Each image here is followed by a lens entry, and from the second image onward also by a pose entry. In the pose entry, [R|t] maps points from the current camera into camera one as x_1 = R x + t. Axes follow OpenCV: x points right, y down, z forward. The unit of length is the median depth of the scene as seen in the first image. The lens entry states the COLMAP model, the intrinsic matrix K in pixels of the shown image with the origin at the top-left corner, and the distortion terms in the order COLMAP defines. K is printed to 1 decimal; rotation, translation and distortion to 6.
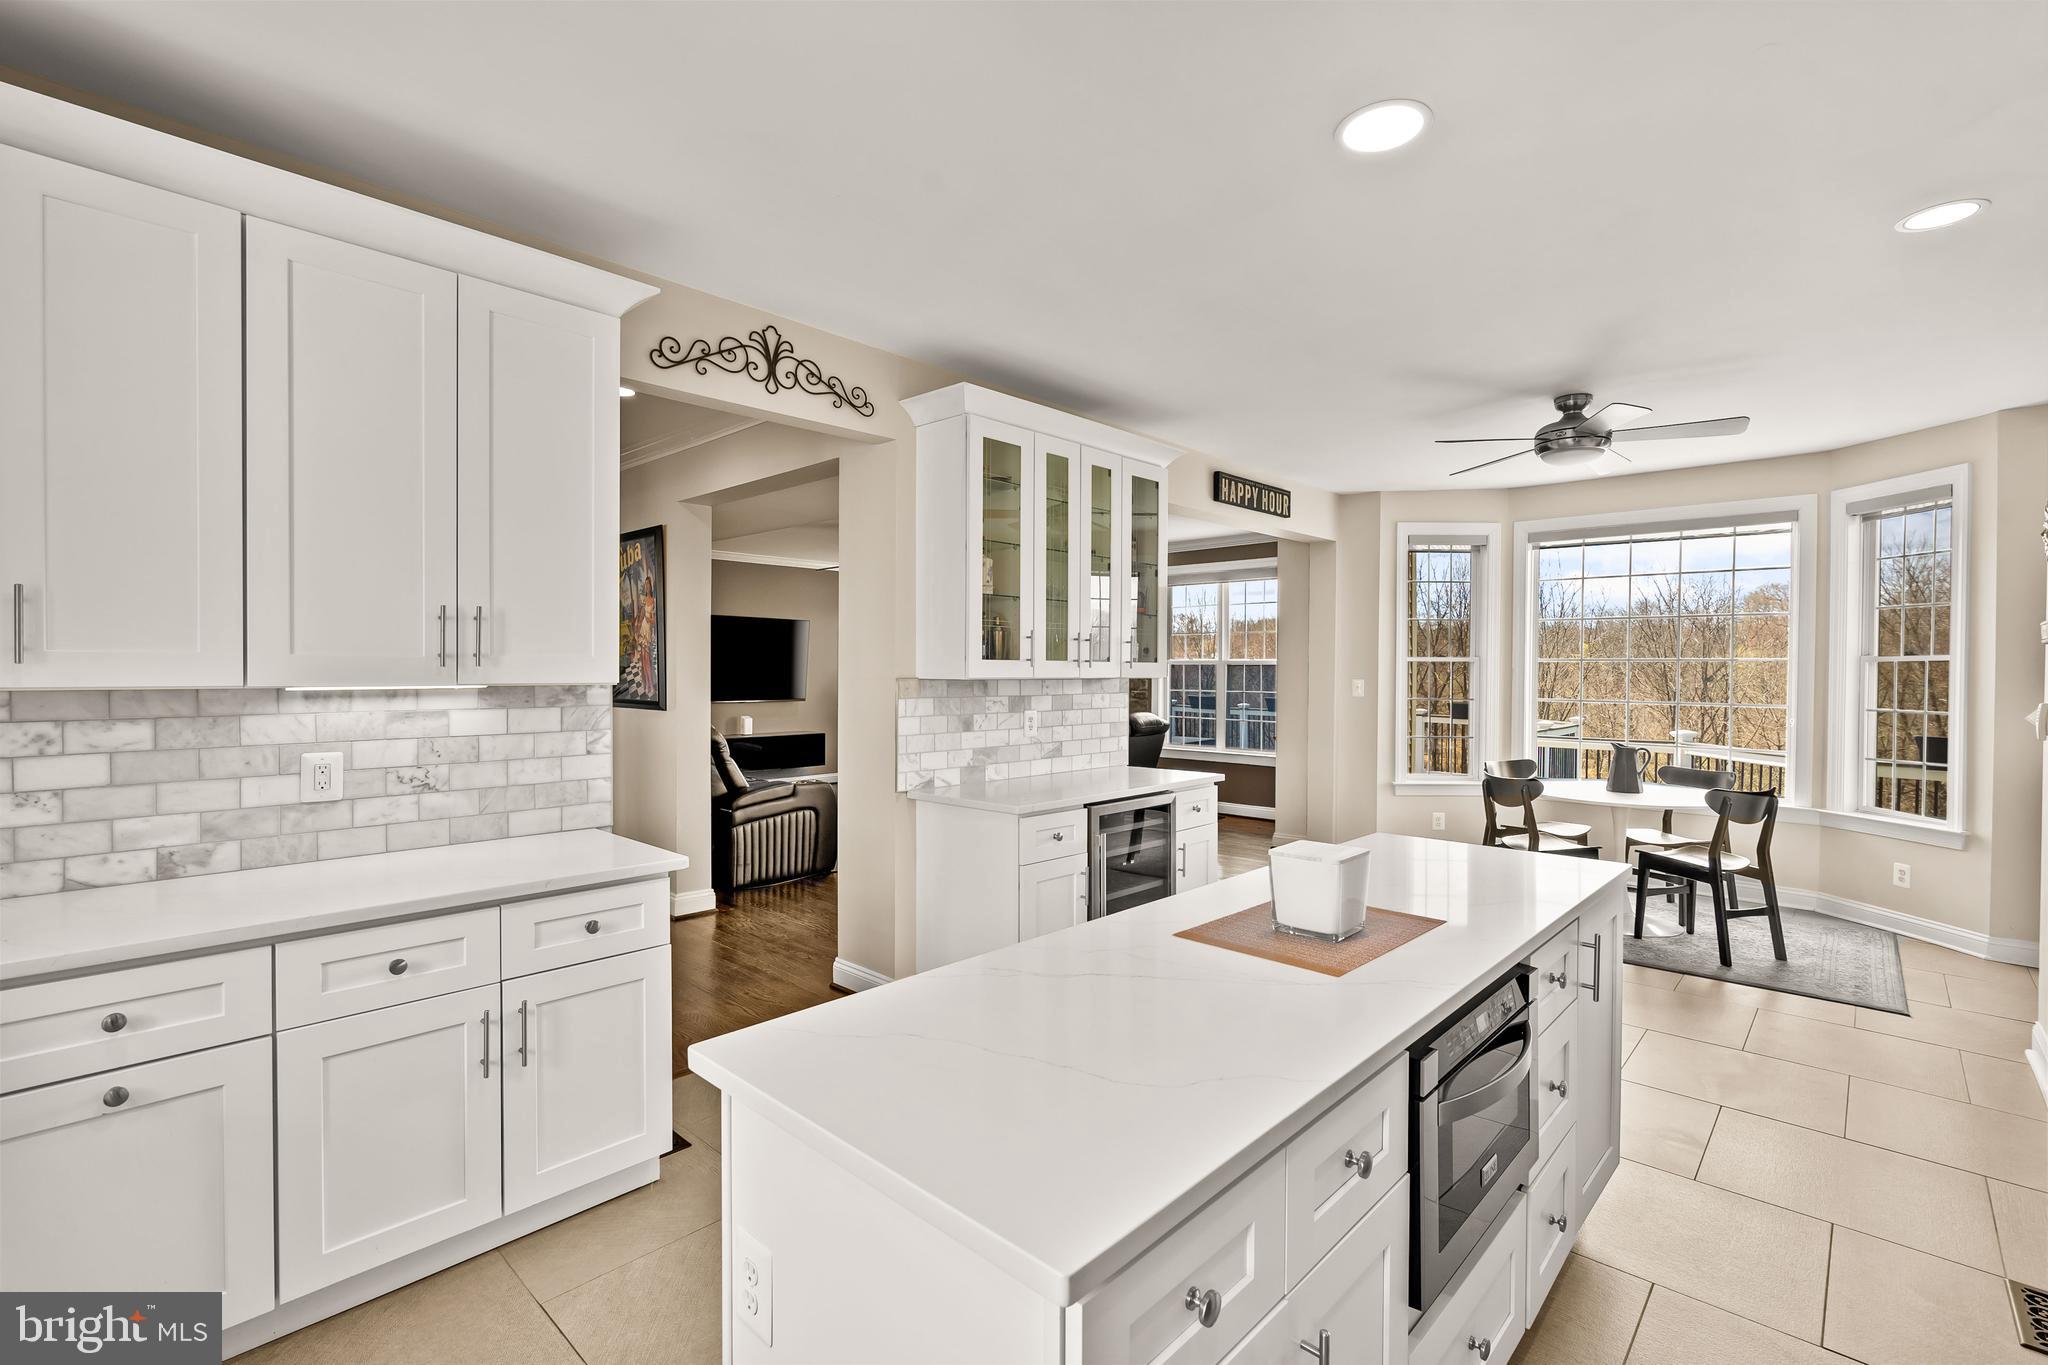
lens RADIAL K [[923.0, 0, 1024.0], [0, 923.0, 682.5], [0, 0, 1]] dist [-0.004405, 0.001371]
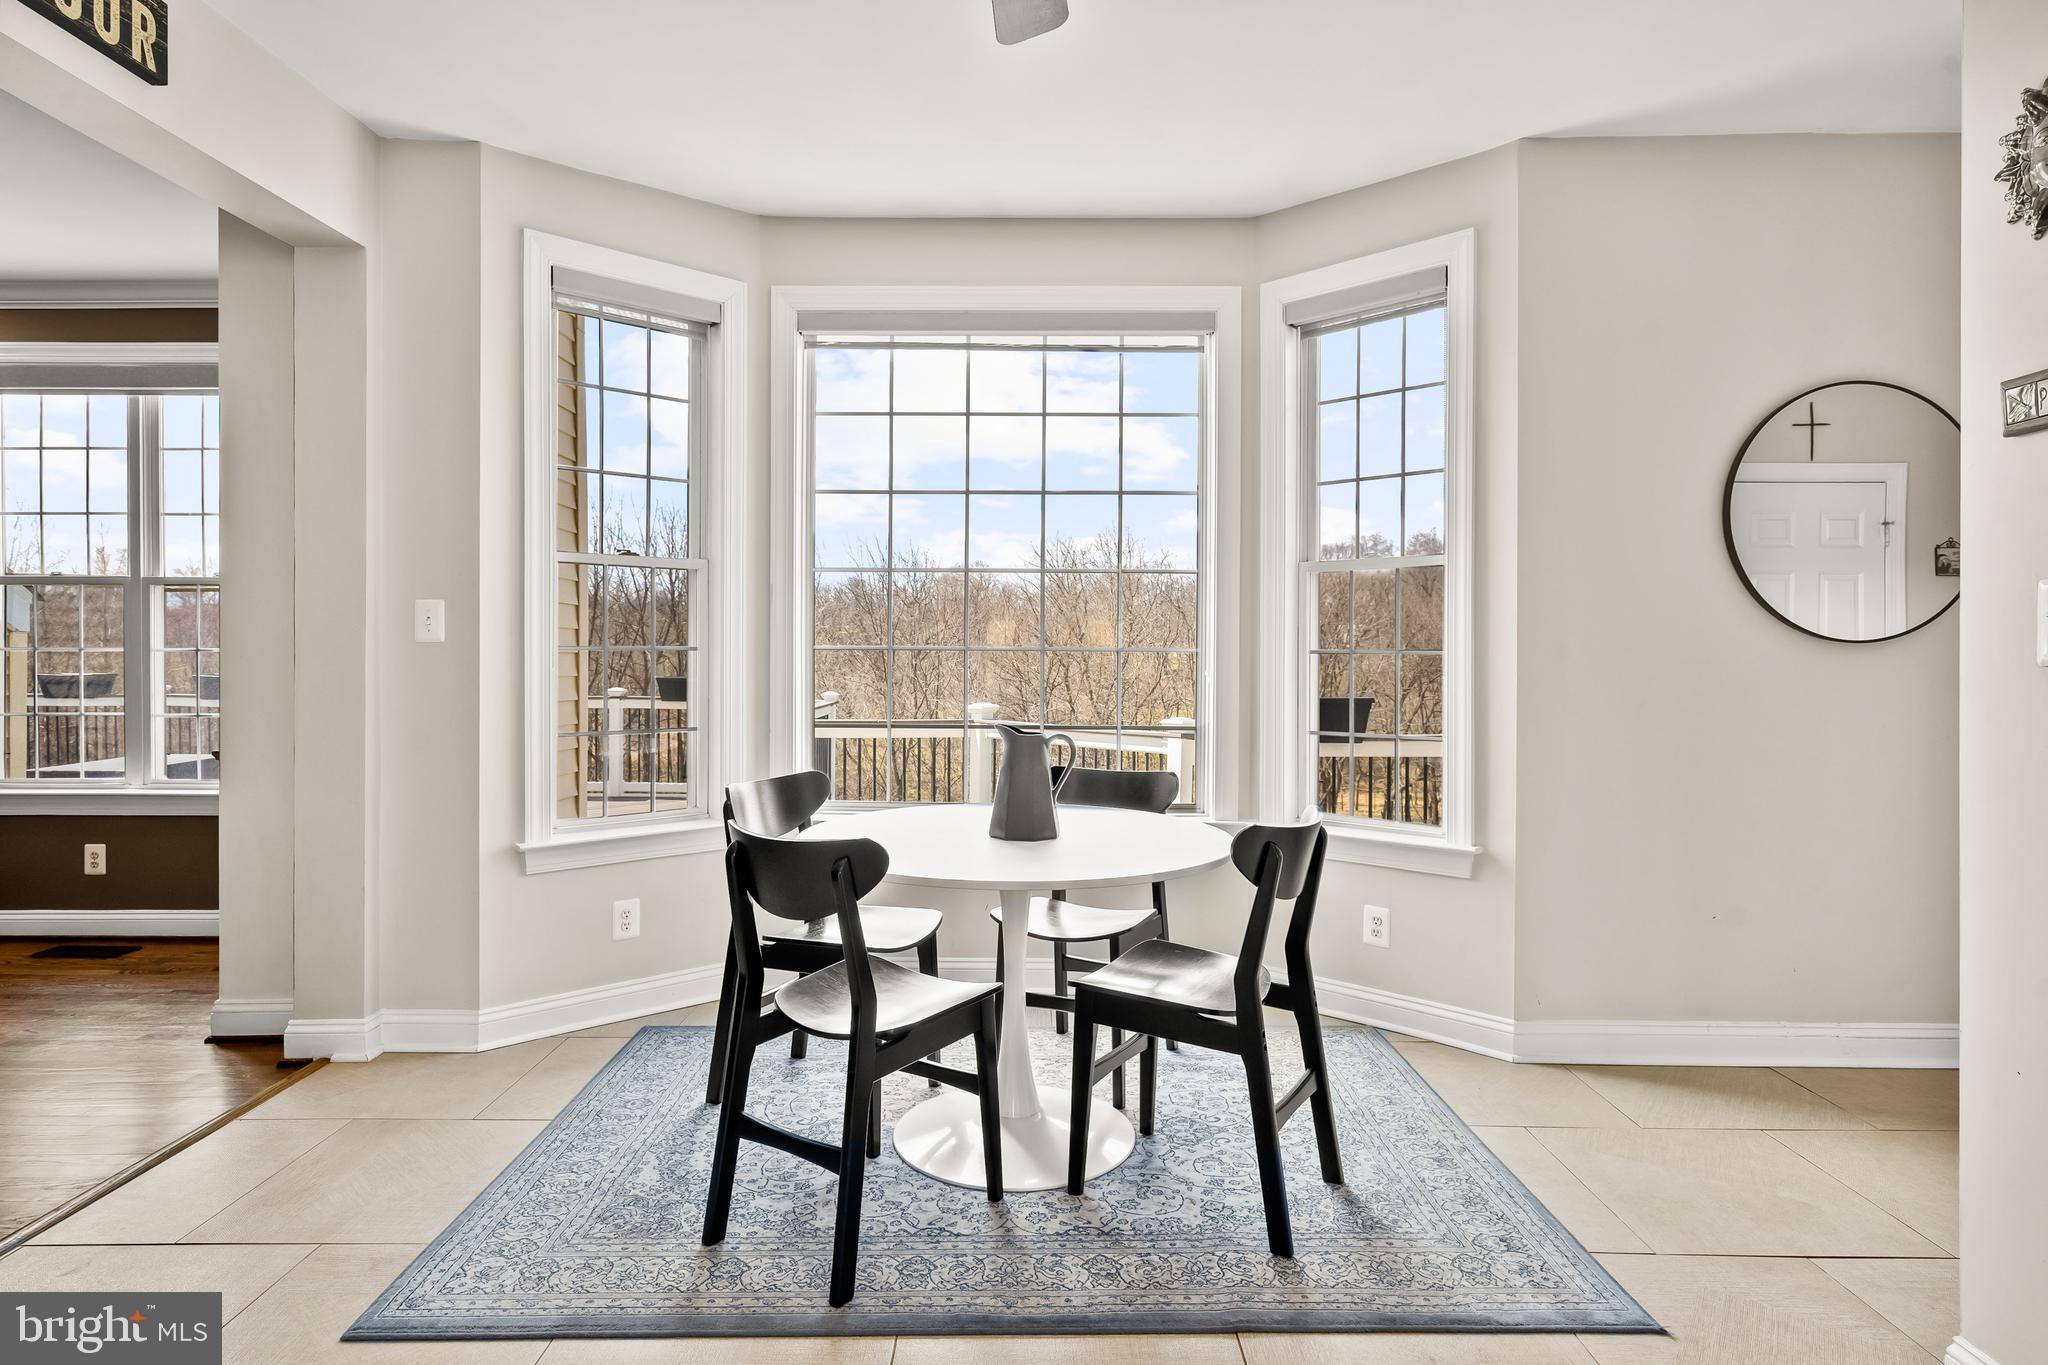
lens RADIAL K [[1123.1, 0, 1019.2], [0, 1123.1, 655.0], [0, 0, 1]] dist [0.019301, 0.000535]
pose [[0.740066, -0.004239, 0.672521, 0.264800], [0.011079, 0.999921, -0.005889, 0.032595], [-0.672443, 0.011810, 0.740055, 0.552312]]
